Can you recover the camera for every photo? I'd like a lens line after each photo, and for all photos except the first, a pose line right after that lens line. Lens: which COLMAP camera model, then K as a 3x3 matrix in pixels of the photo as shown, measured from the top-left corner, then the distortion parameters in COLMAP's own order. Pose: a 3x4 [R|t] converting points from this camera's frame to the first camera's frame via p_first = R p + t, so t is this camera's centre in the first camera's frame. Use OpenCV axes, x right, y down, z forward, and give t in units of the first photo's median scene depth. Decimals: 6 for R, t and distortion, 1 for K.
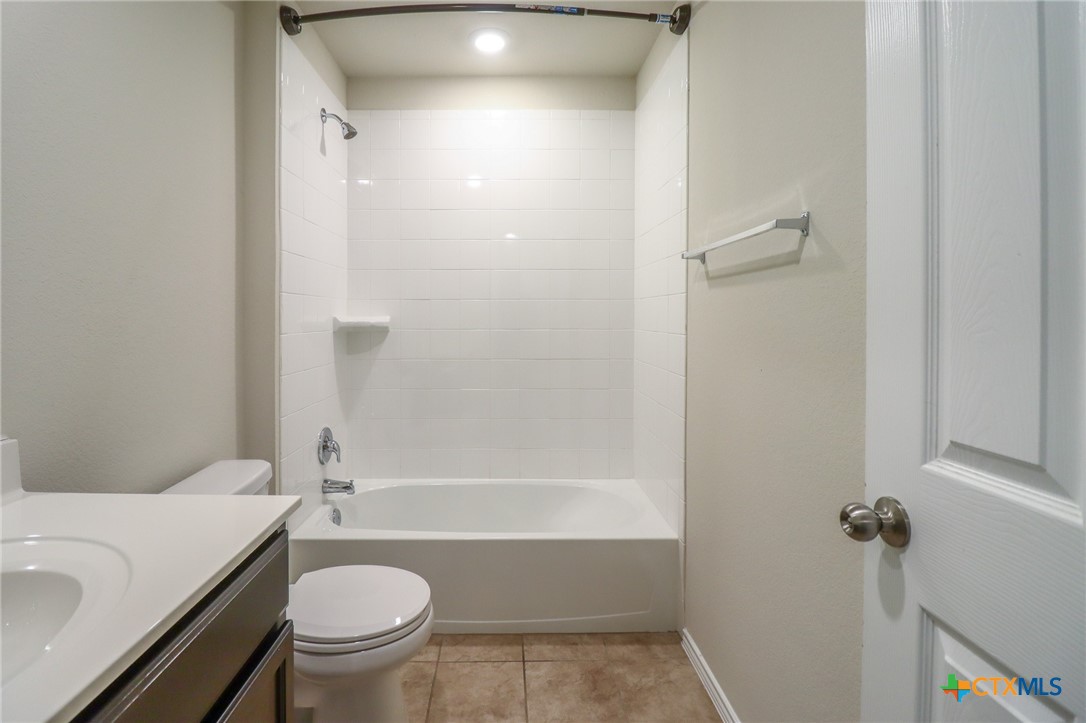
lens RADIAL K [[527.3, 0, 520.4], [0, 527.3, 325.1], [0, 0, 1]] dist [-0.000094, -0.017723]
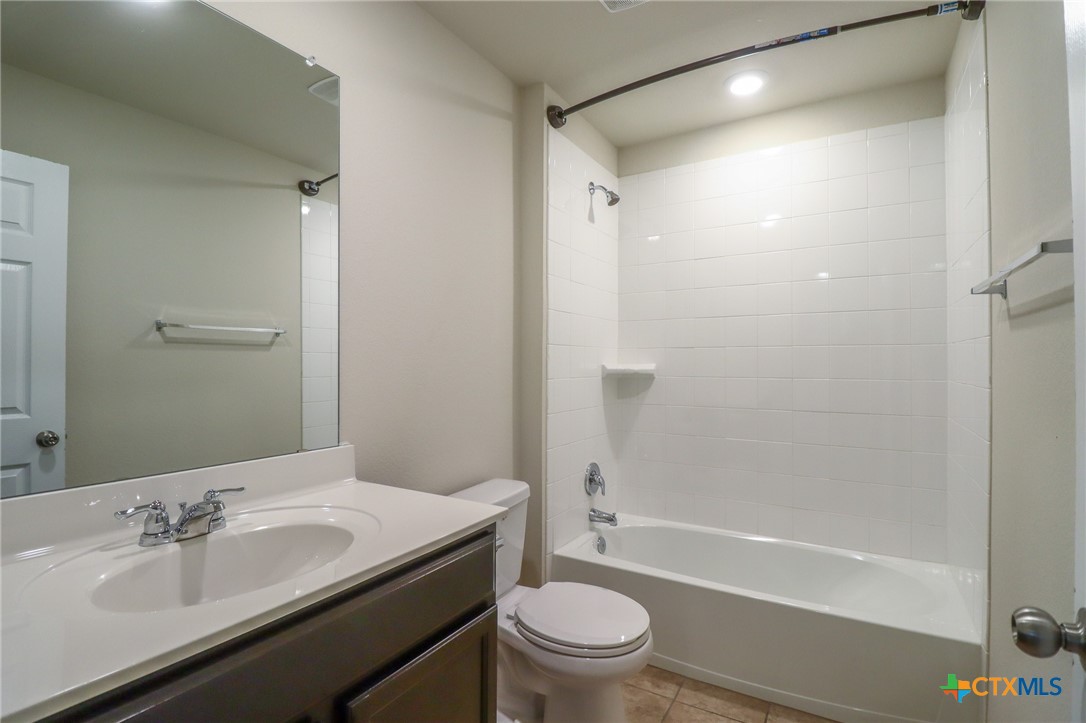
lens RADIAL K [[522.3, 0, 543.0], [0, 522.3, 361.5], [0, 0, 1]] dist [-0.001262, -0.017725]
pose [[0.851893, -0.000569, -0.523716, 0.142940], [-0.009592, 0.999815, -0.016688, -0.003103], [0.523629, 0.019240, 0.851729, -0.013670]]
